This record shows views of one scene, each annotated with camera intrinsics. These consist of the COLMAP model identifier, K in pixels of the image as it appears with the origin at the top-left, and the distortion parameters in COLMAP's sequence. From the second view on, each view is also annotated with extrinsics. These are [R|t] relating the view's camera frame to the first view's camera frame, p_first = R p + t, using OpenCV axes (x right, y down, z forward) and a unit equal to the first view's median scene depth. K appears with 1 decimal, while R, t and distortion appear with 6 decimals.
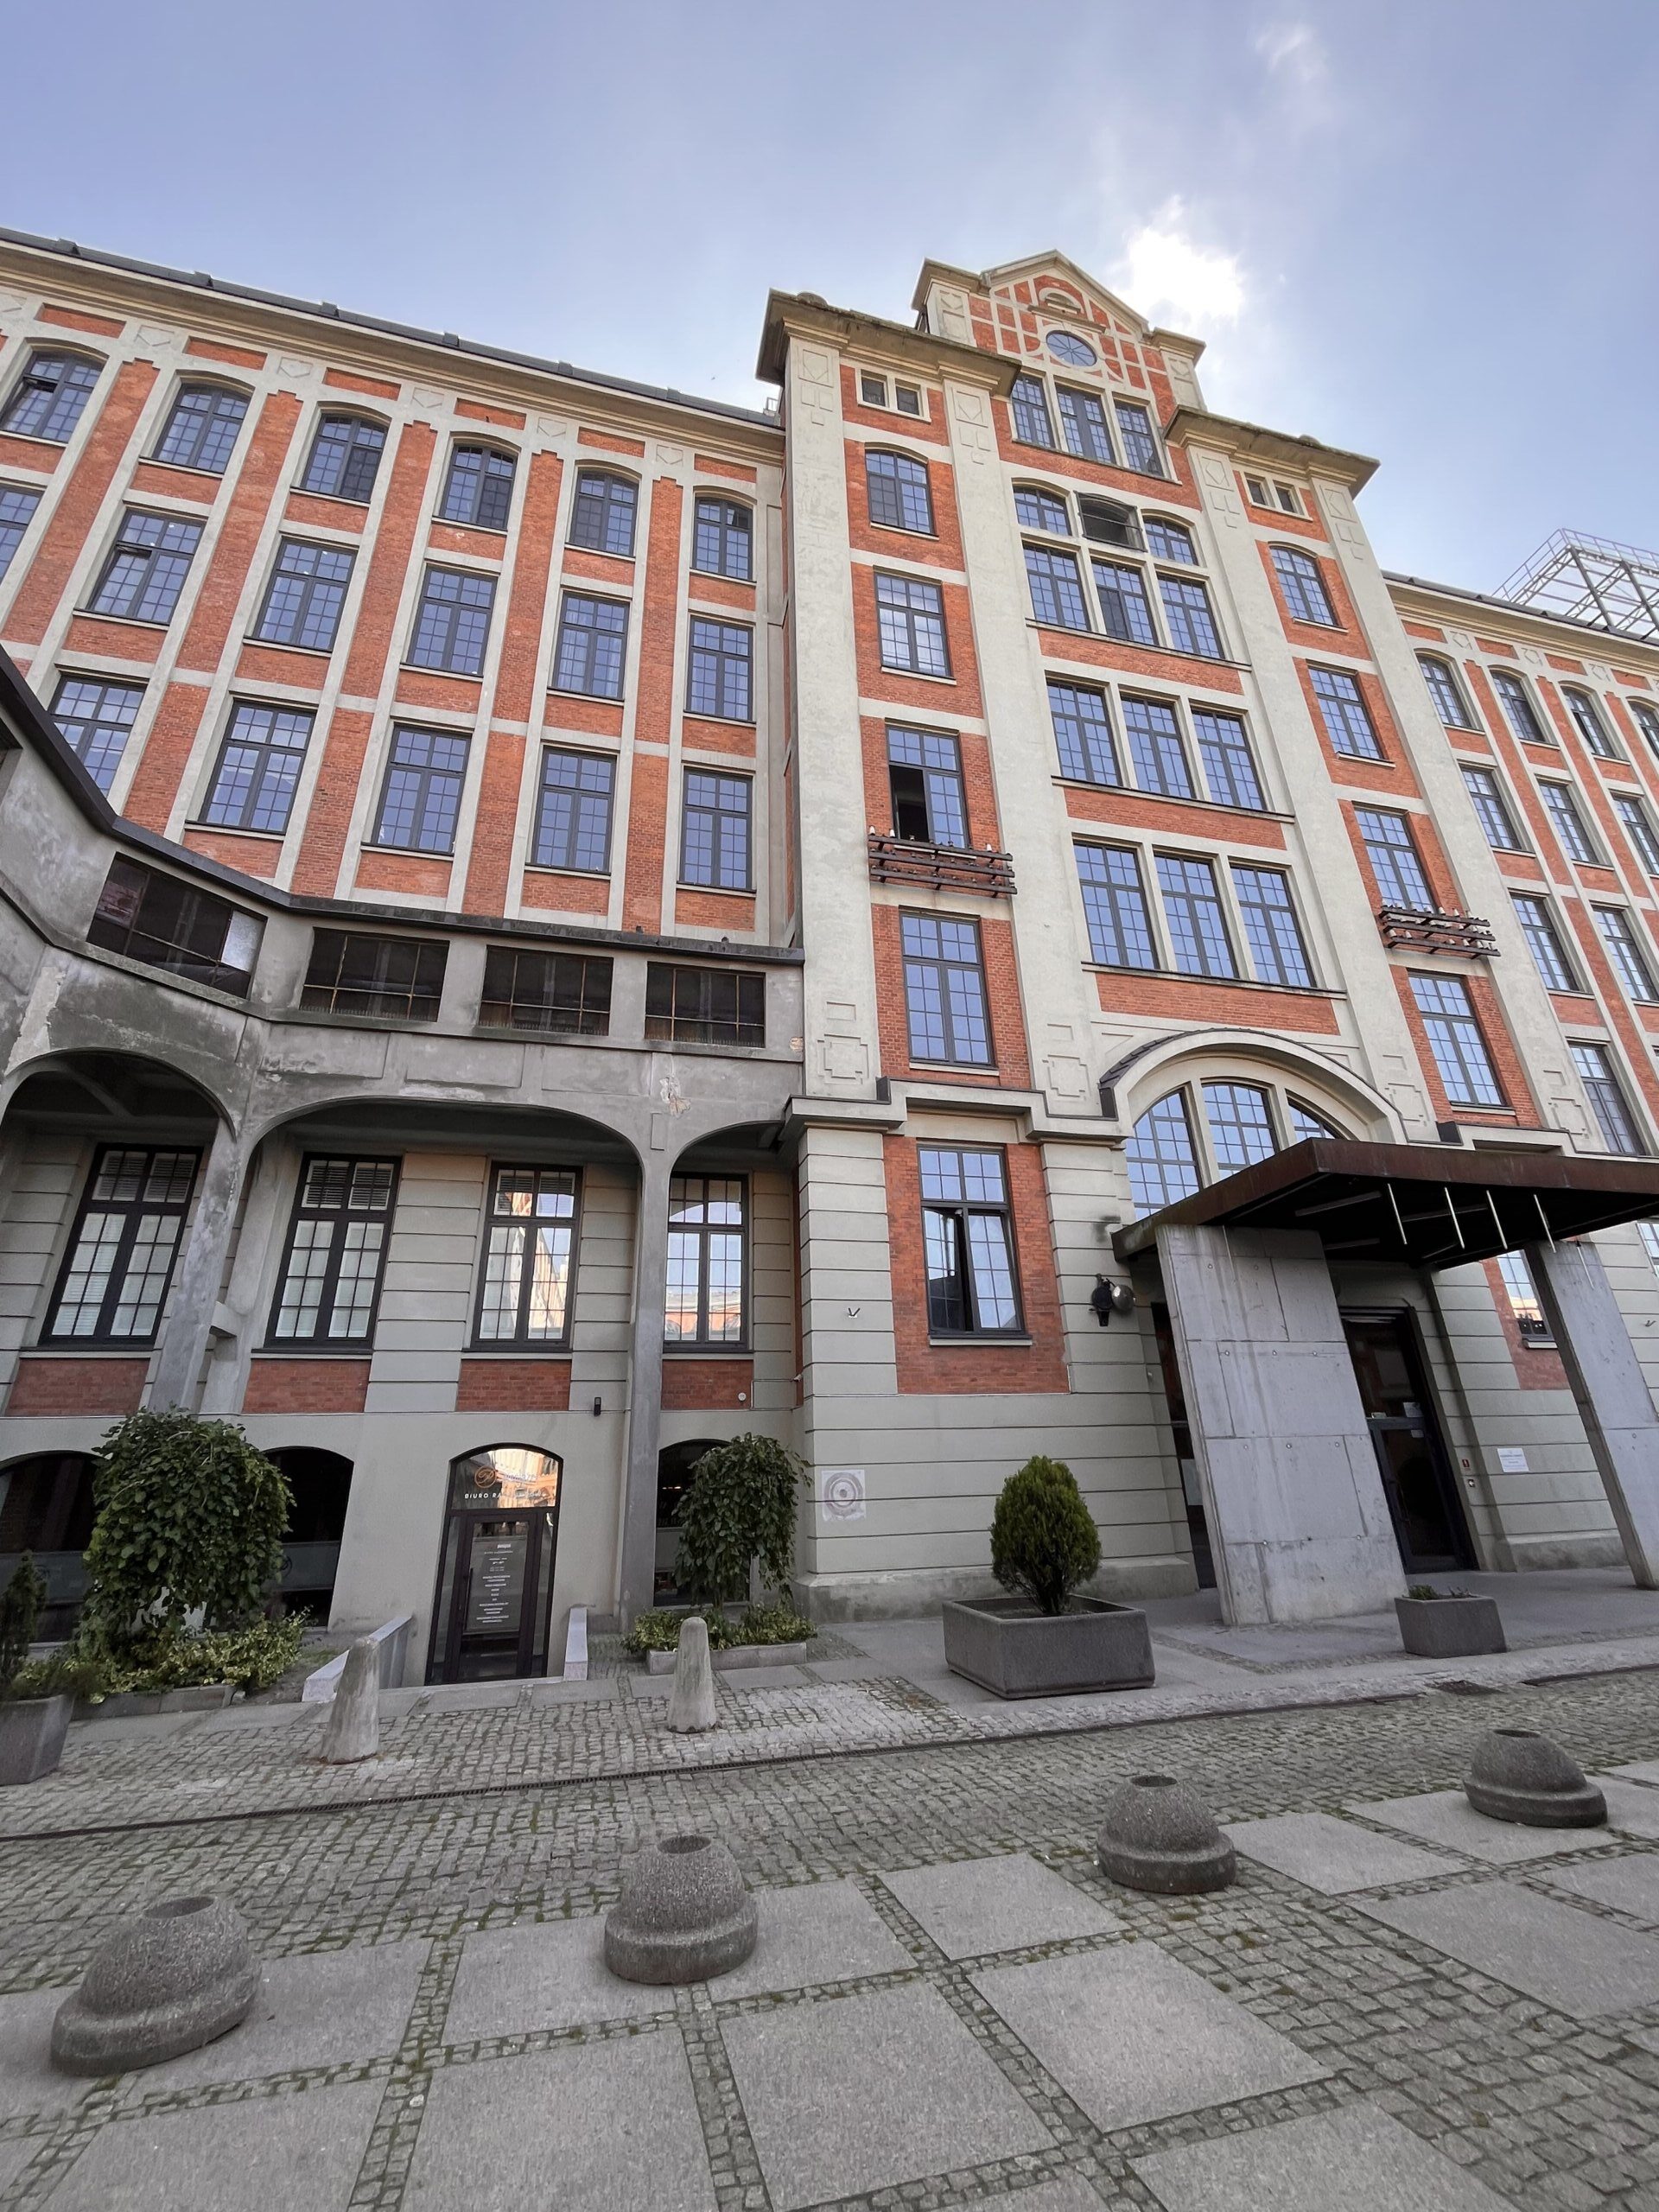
lens RADIAL K [[904.7, 0, 831.0], [0, 904.7, 1102.0], [0, 0, 1]] dist [-0.001649, -0.001197]
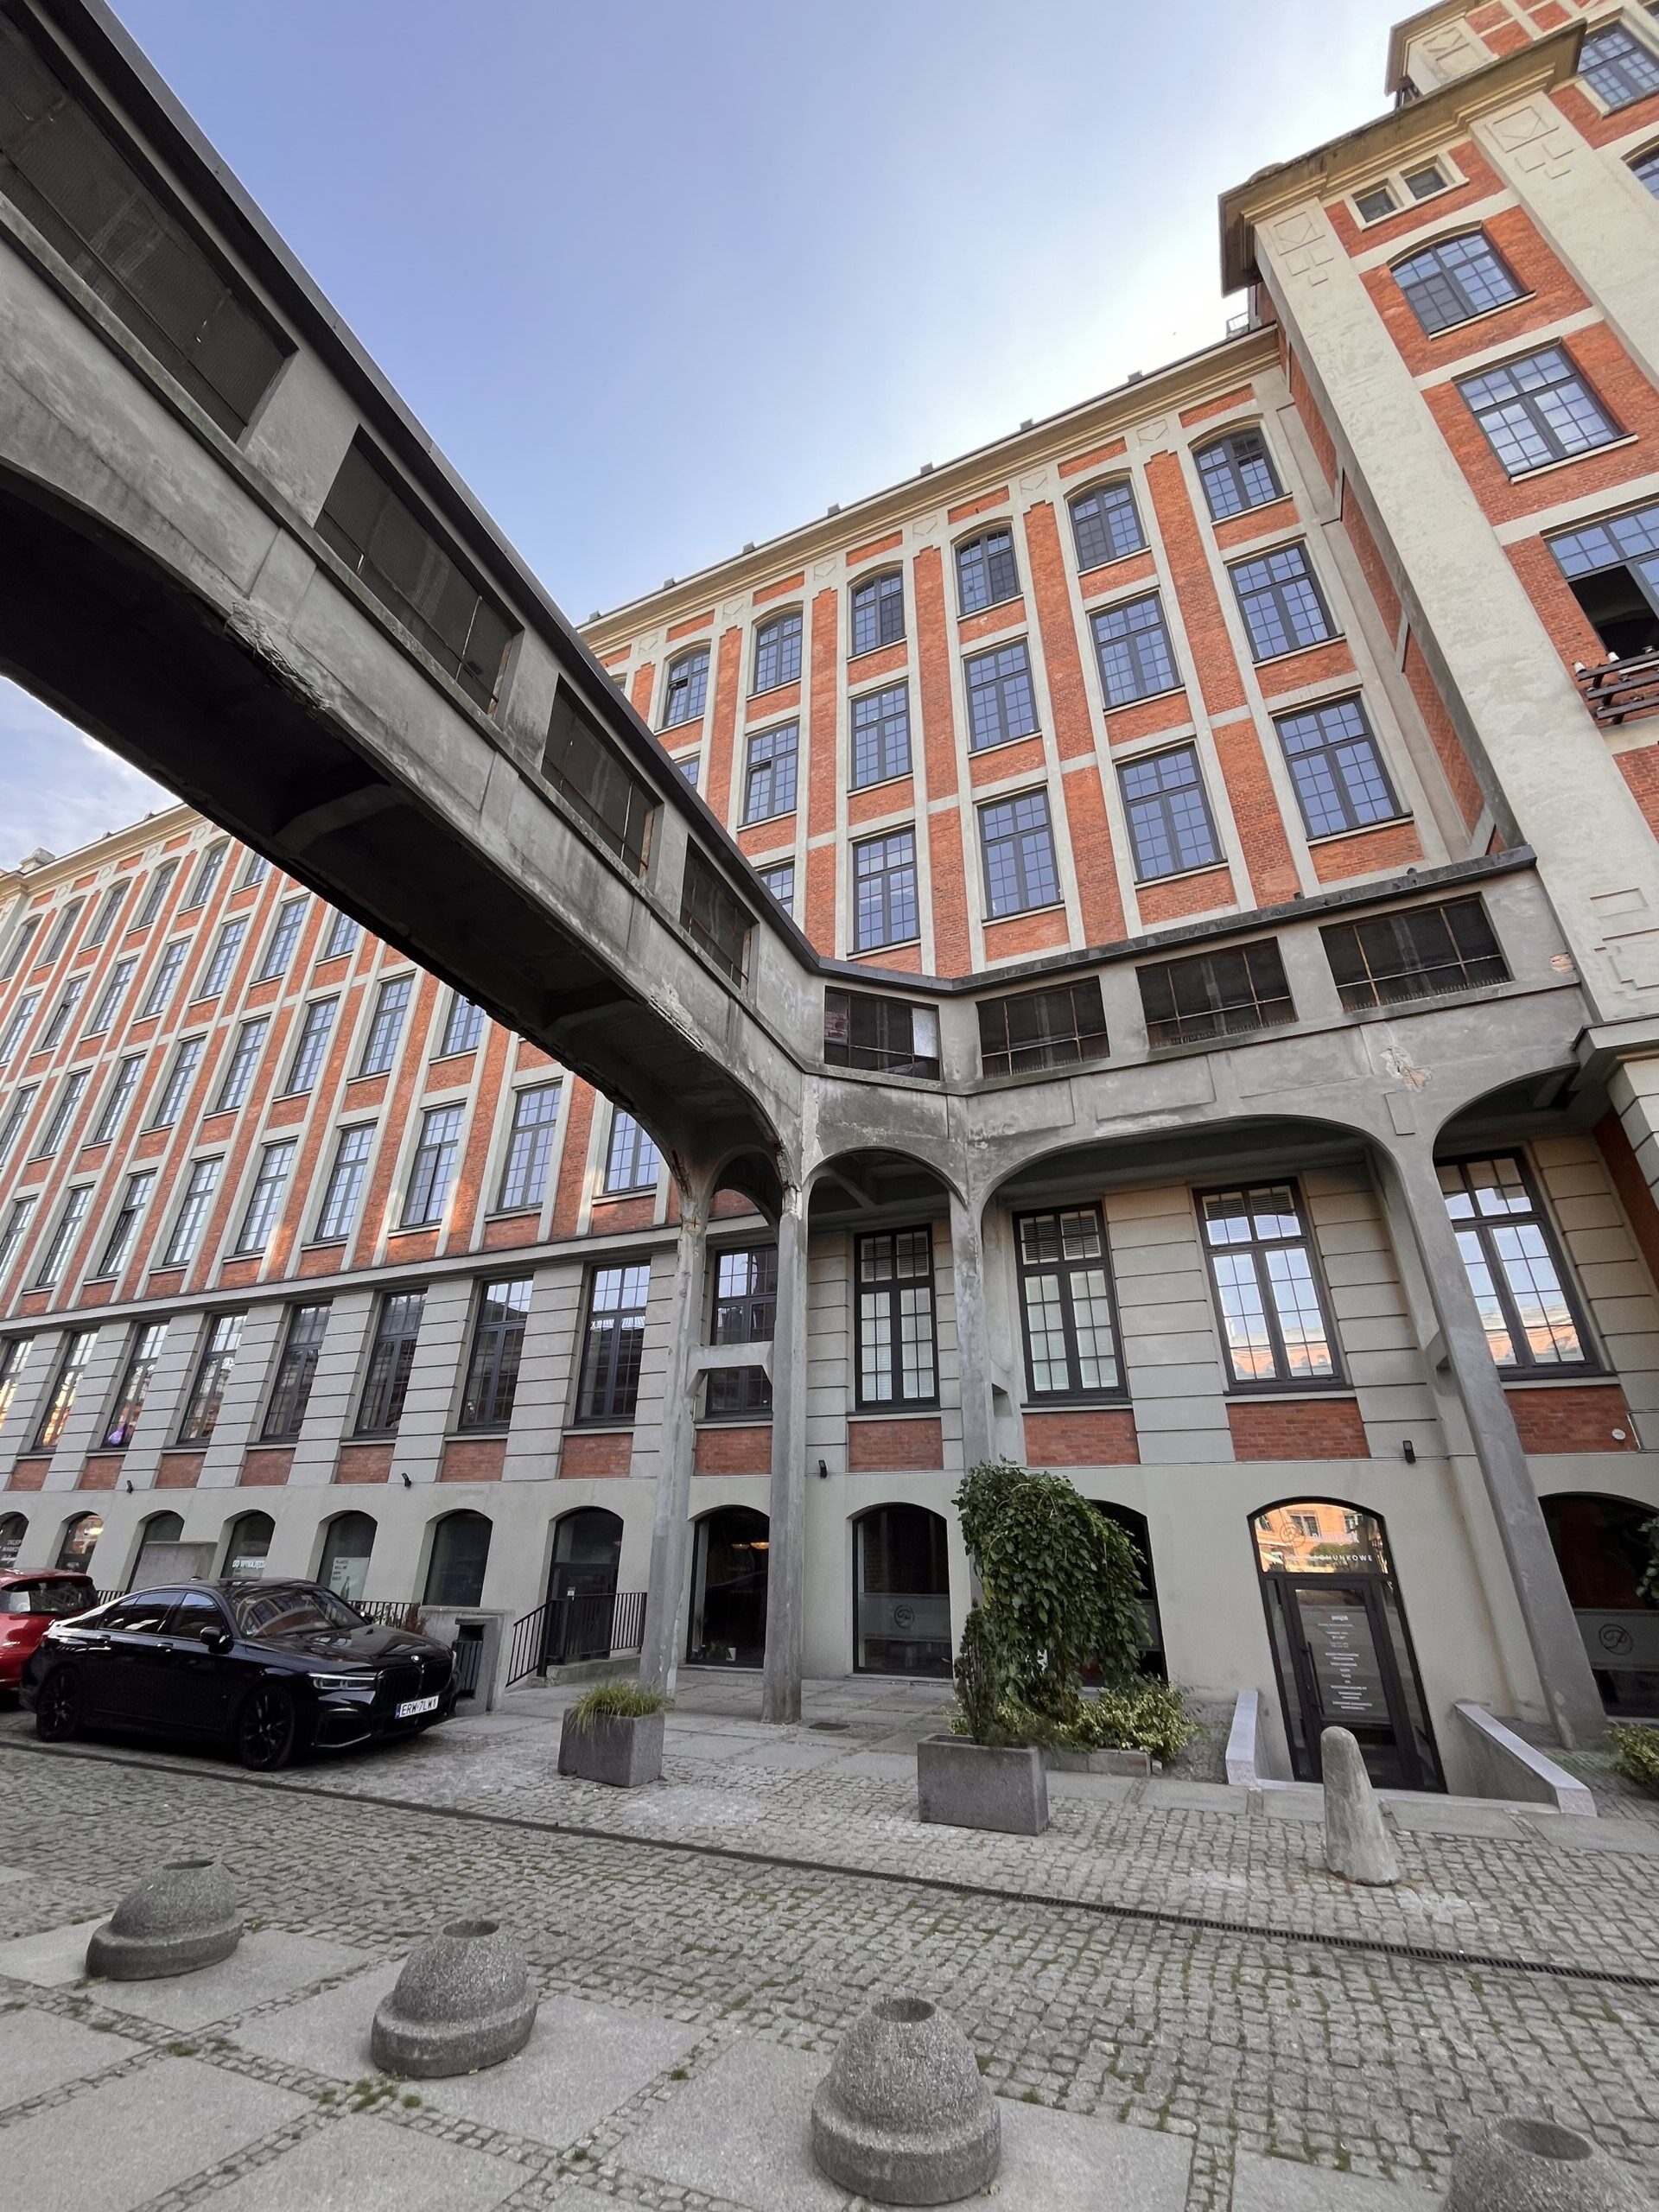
lens RADIAL K [[904.7, 0, 831.0], [0, 904.7, 1102.0], [0, 0, 1]] dist [-0.001649, -0.001197]
pose [[0.793401, -0.239642, -0.559542, -0.135288], [0.209801, 0.970574, -0.118193, 0.010957], [0.571401, -0.023618, 0.820331, 0.022621]]
